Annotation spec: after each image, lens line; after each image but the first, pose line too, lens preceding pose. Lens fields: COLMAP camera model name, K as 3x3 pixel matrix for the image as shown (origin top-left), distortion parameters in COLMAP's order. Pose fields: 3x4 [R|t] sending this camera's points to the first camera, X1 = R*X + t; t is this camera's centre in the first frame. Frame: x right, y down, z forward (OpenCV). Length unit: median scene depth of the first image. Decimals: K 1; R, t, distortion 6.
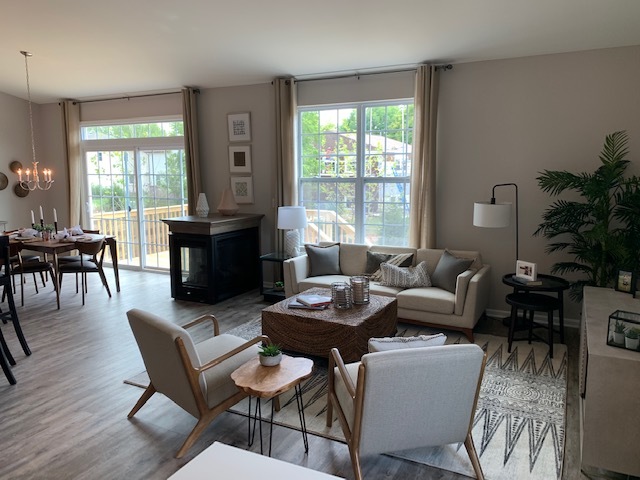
lens RADIAL K [[499.1, 0, 320.0], [0, 499.1, 240.0], [0, 0, 1]] dist [0.024358, -0.000095]
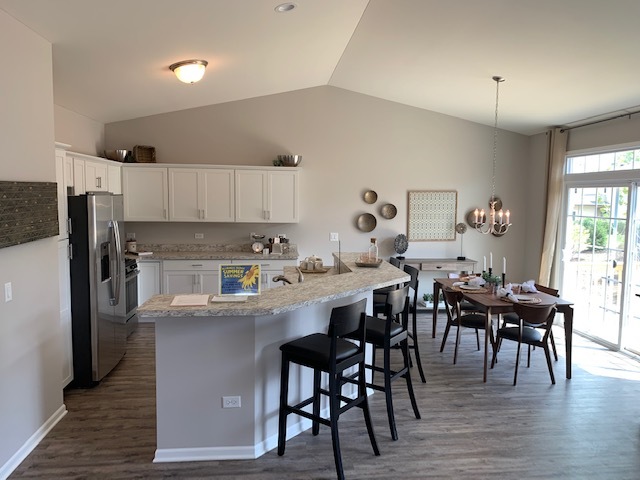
lens RADIAL K [[499.1, 0, 320.0], [0, 499.1, 240.0], [0, 0, 1]] dist [0.024358, -0.000095]
pose [[0.558915, 0.084591, -0.824899, -0.015220], [-0.134968, 0.990798, 0.010155, -0.057425], [0.818167, 0.105659, 0.565189, 0.270756]]
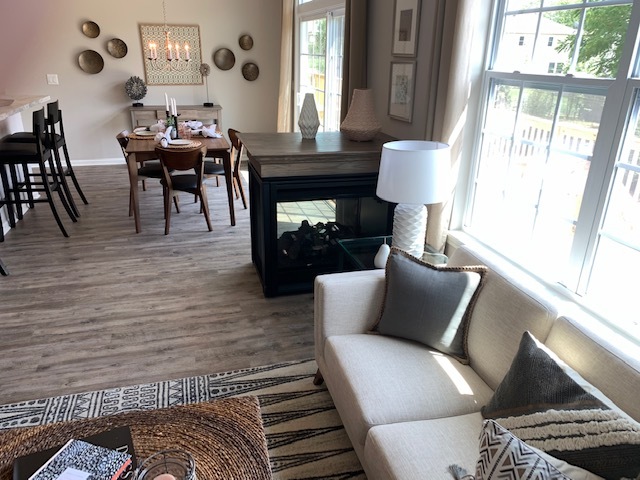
lens RADIAL K [[499.1, 0, 320.0], [0, 499.1, 240.0], [0, 0, 1]] dist [0.024358, -0.000095]
pose [[0.684024, 0.277132, -0.674766, 0.179111], [-0.128389, 0.956320, 0.262618, -0.083156], [0.718072, -0.093004, 0.689727, 0.610990]]
